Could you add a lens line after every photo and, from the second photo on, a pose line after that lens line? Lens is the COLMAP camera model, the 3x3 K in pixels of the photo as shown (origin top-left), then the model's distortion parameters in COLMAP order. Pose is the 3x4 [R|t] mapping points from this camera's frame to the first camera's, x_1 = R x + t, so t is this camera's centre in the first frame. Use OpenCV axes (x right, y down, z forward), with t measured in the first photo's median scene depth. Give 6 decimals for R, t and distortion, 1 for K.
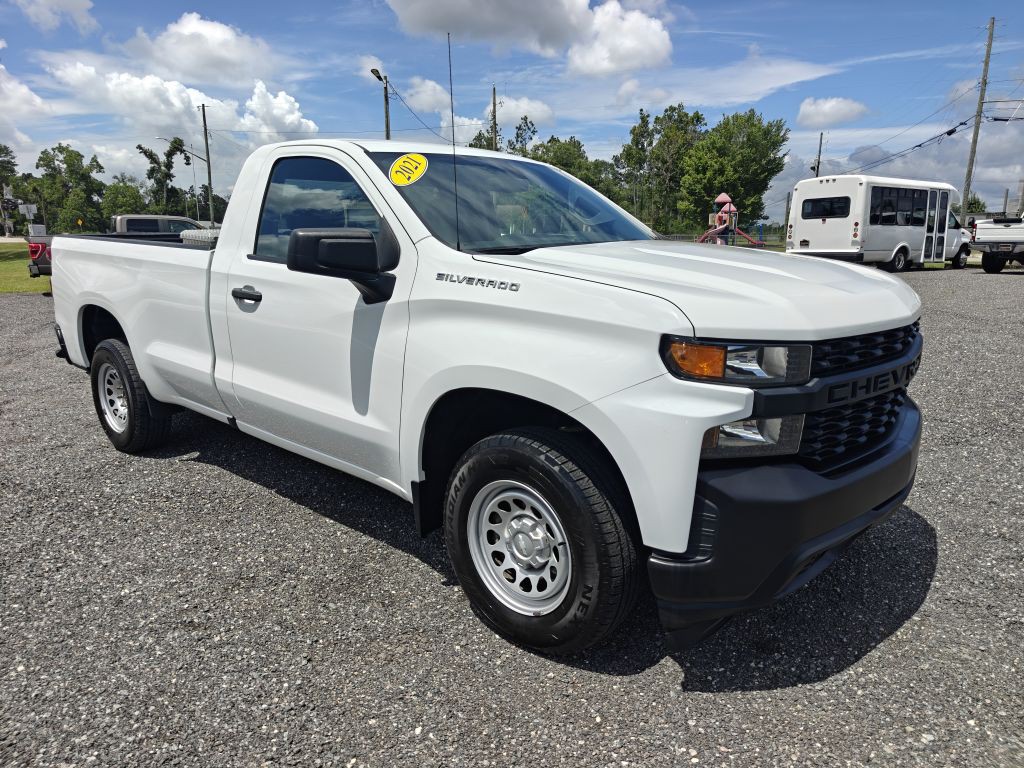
lens RADIAL K [[696.4, 0, 504.0], [0, 696.4, 383.9], [0, 0, 1]] dist [0.048793, -0.052391]
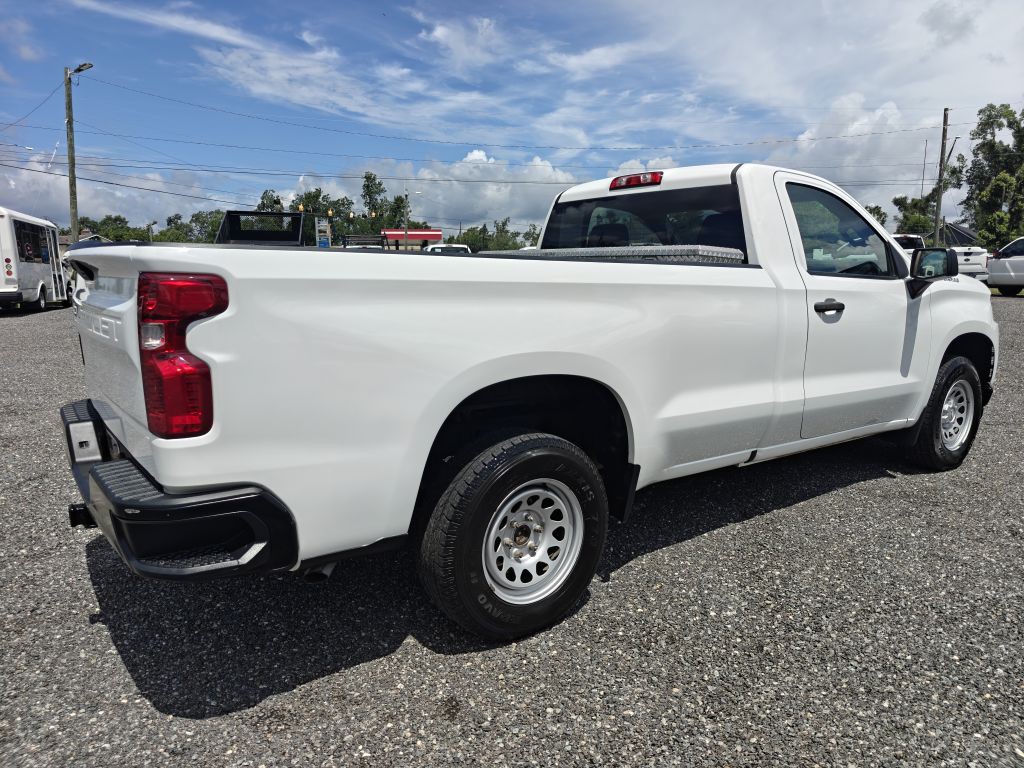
lens RADIAL K [[695.7, 0, 512.0], [0, 695.7, 384.0], [0, 0, 1]] dist [0.049158, -0.044212]
pose [[0.207066, -0.155218, 0.965935, -0.246815], [0.210547, 0.971268, 0.110941, -0.037928], [-0.955402, 0.180403, 0.233797, 0.200375]]
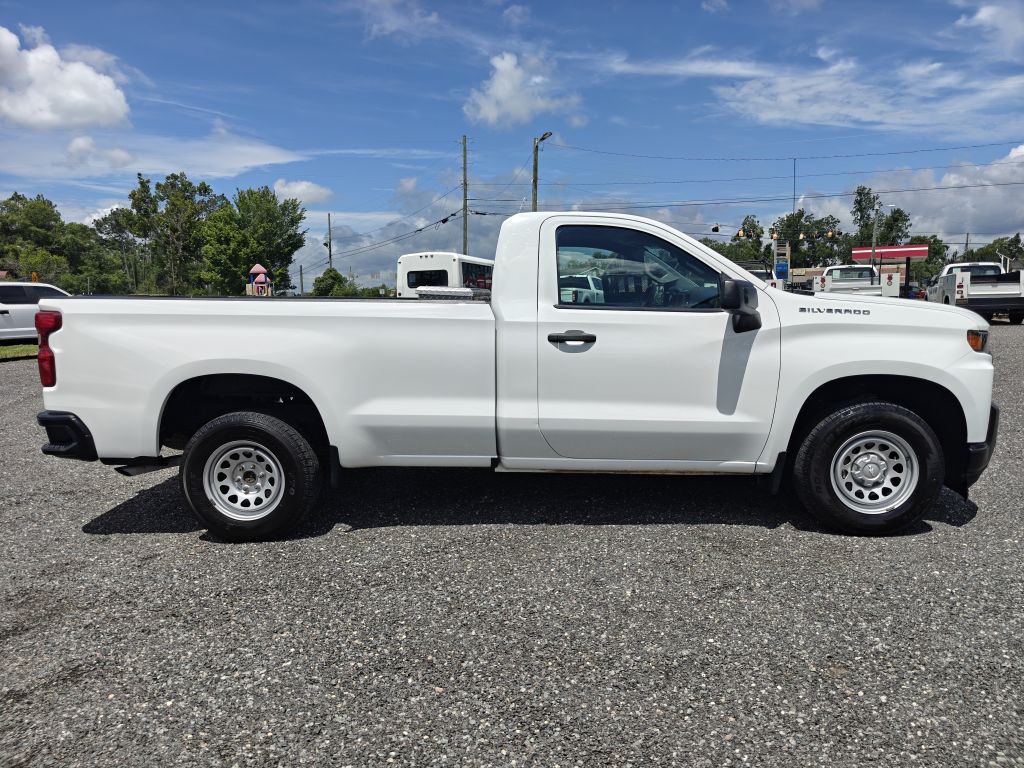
lens RADIAL K [[695.7, 0, 512.0], [0, 695.7, 384.0], [0, 0, 1]] dist [0.049158, -0.044212]
pose [[0.769069, -0.086413, 0.633298, -0.192805], [0.147899, 0.987987, -0.044797, -0.002216], [-0.621819, 0.128116, 0.772611, 0.028168]]
